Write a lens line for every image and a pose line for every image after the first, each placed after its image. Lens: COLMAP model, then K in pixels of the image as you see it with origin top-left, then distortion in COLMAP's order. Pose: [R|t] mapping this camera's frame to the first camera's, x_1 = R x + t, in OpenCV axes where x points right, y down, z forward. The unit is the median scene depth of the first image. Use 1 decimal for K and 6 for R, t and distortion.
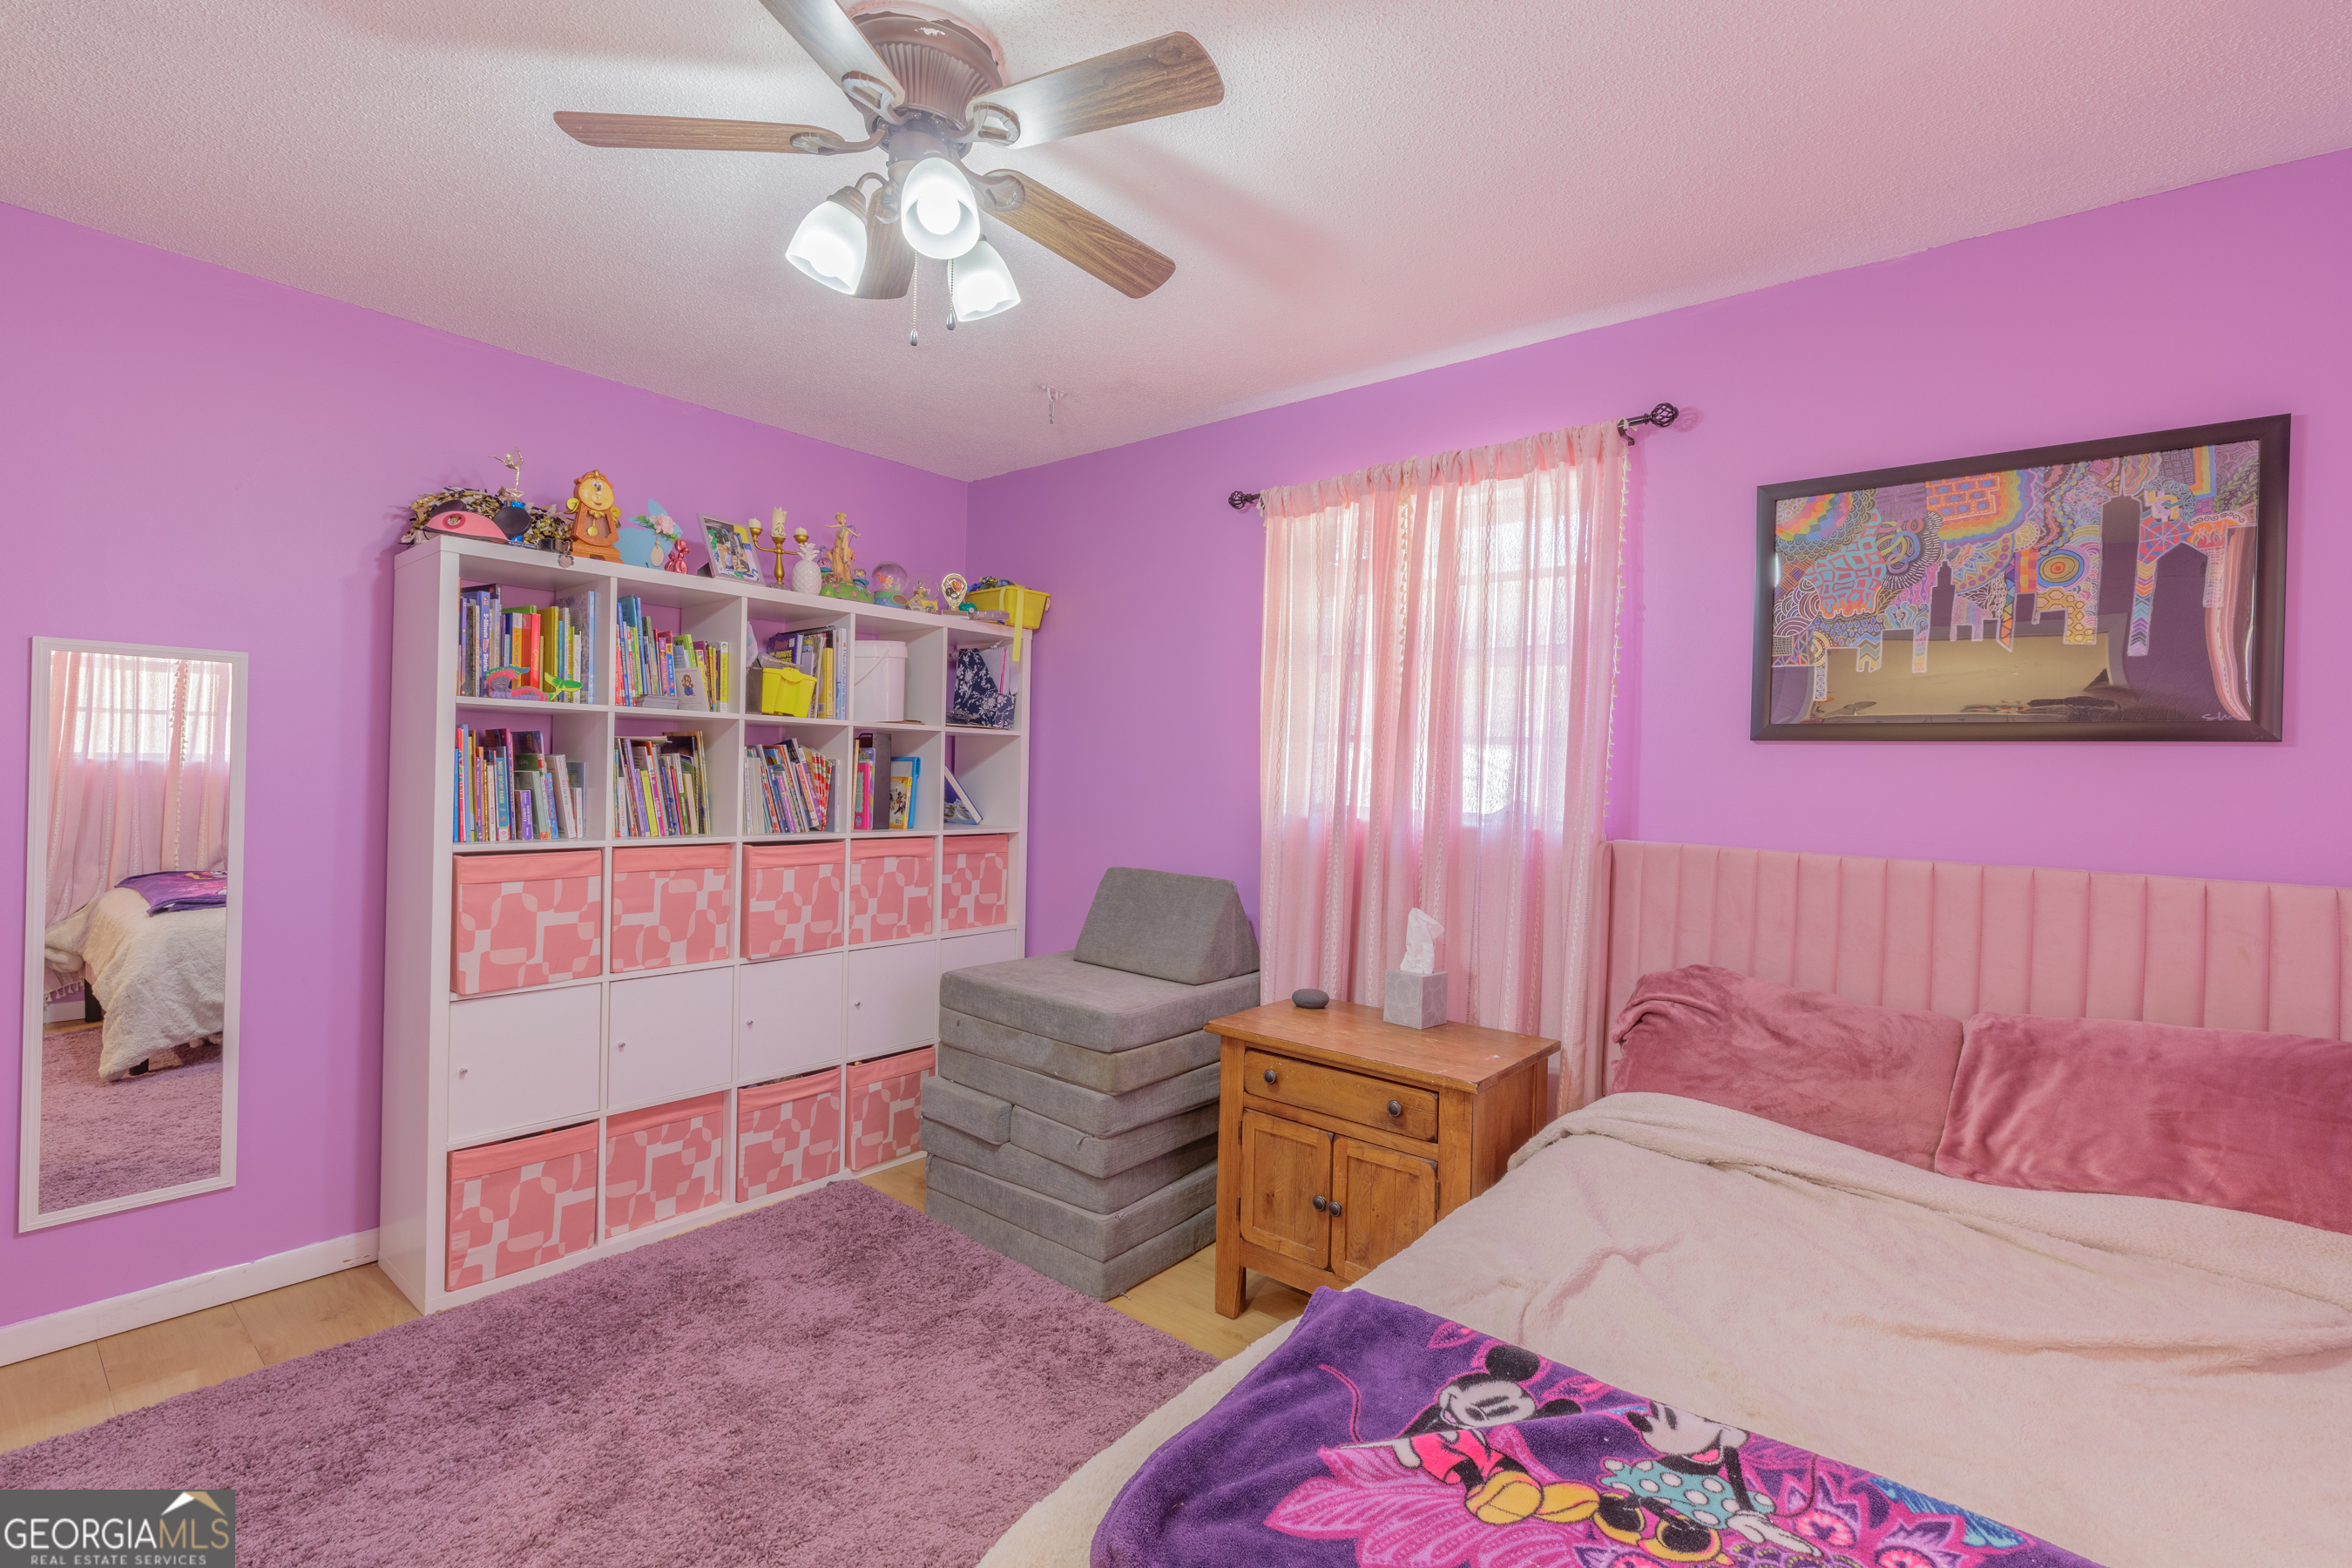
lens RADIAL K [[1065.6, 0, 1202.7], [0, 1065.6, 776.9], [0, 0, 1]] dist [0.003462, 0.000154]
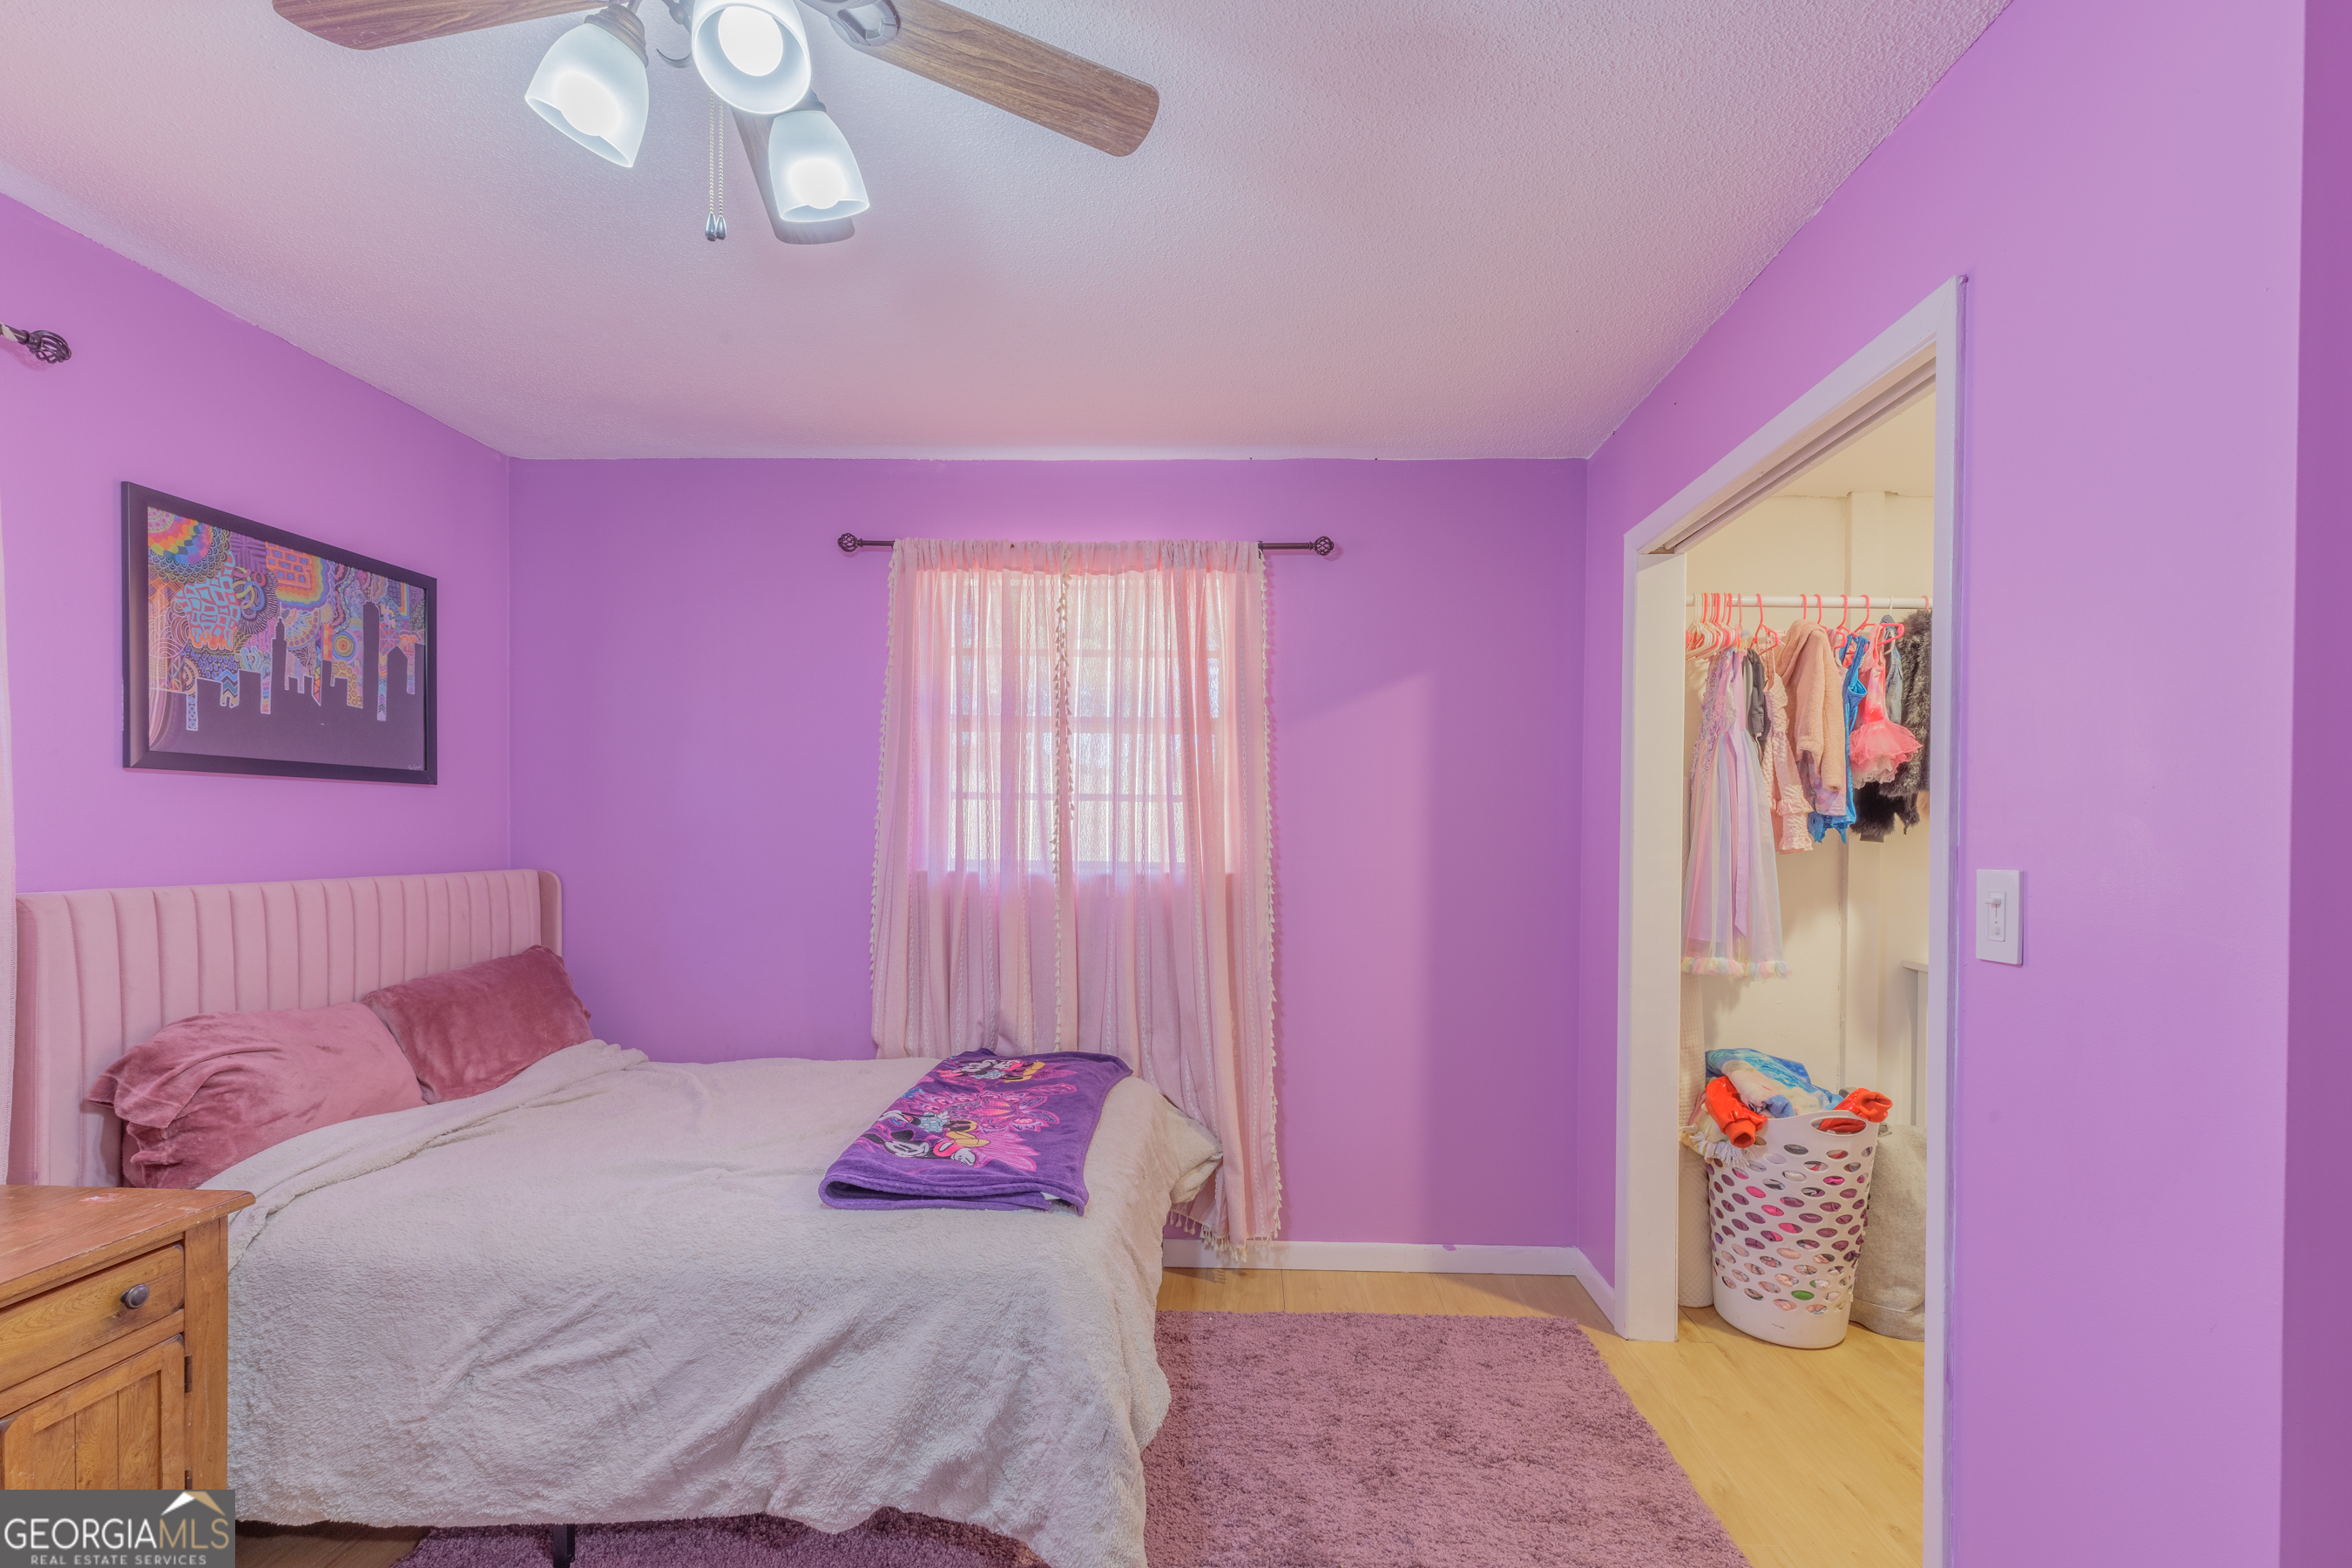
lens RADIAL K [[1075.5, 0, 1235.9], [0, 1075.5, 844.3], [0, 0, 1]] dist [0.003790, 0.000377]
pose [[-0.632145, -0.039512, 0.773842, -0.852163], [-0.016723, 0.999162, 0.037356, -0.021231], [-0.774670, 0.010673, -0.632276, 0.942998]]
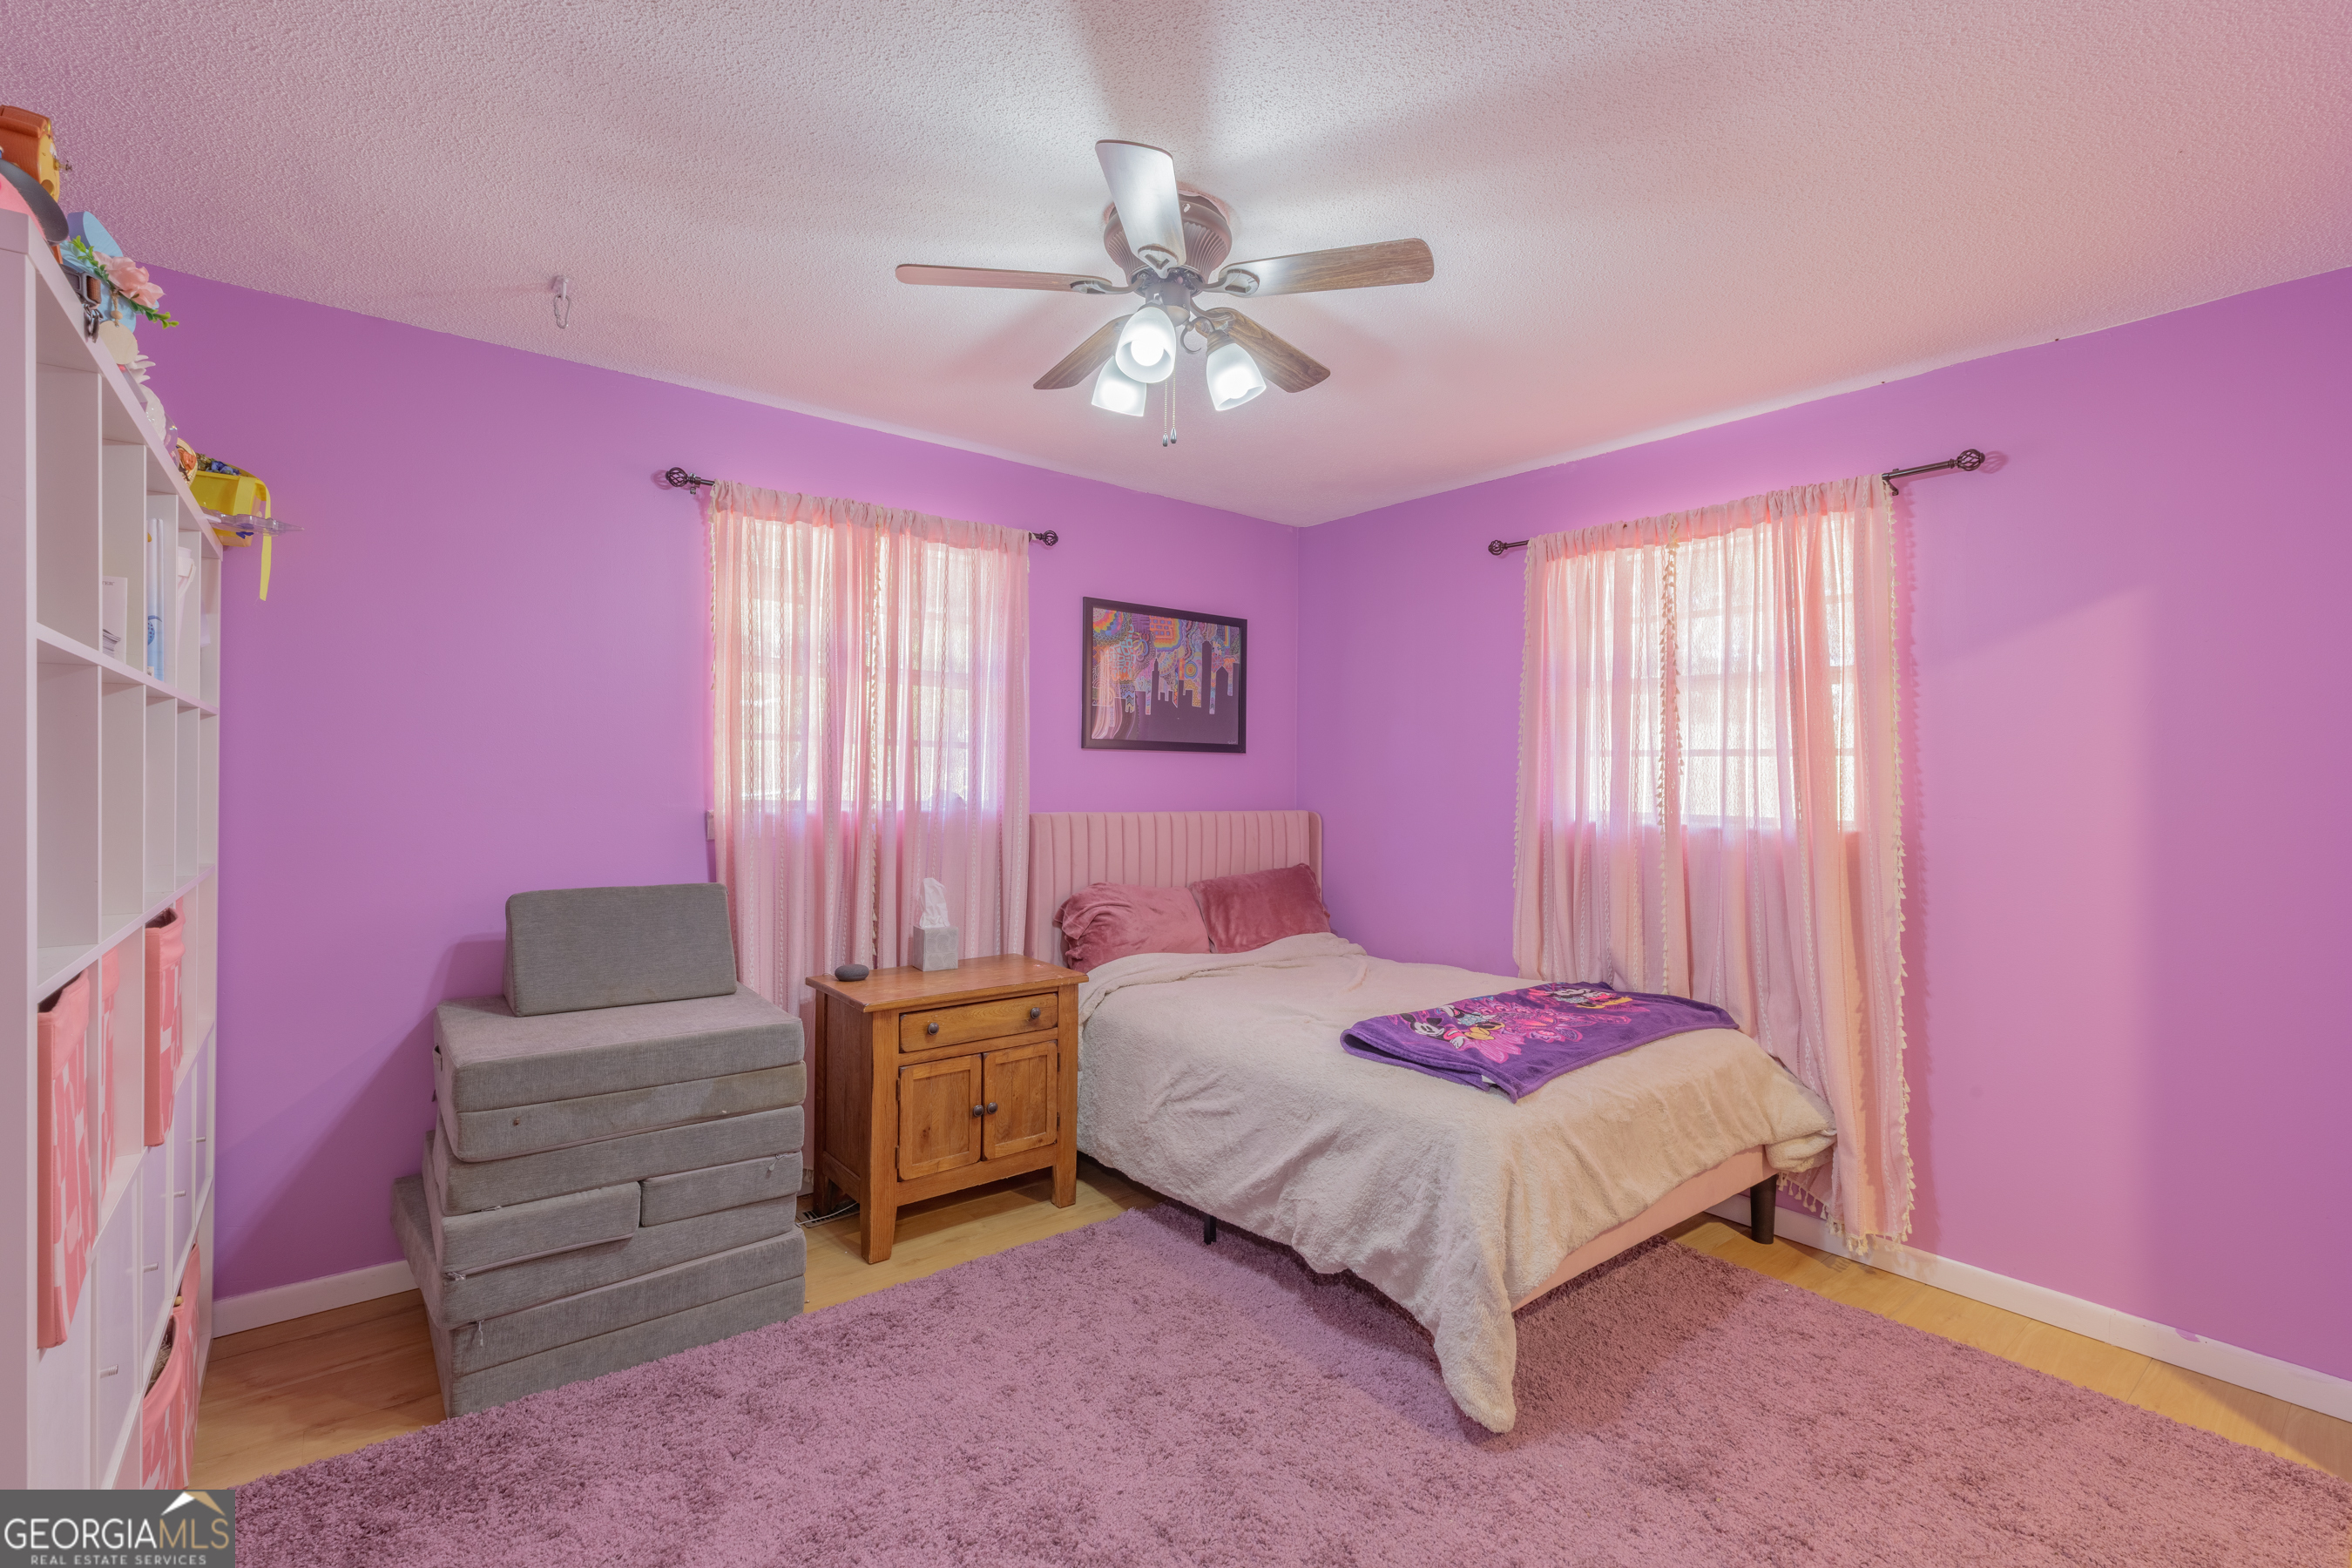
lens RADIAL K [[1065.6, 0, 1202.7], [0, 1065.6, 776.9], [0, 0, 1]] dist [0.003462, 0.000154]
pose [[0.175306, -0.020591, 0.984299, -1.211032], [0.001226, 0.999785, 0.020697, -0.025832], [-0.984513, -0.002421, 0.175293, 0.577001]]
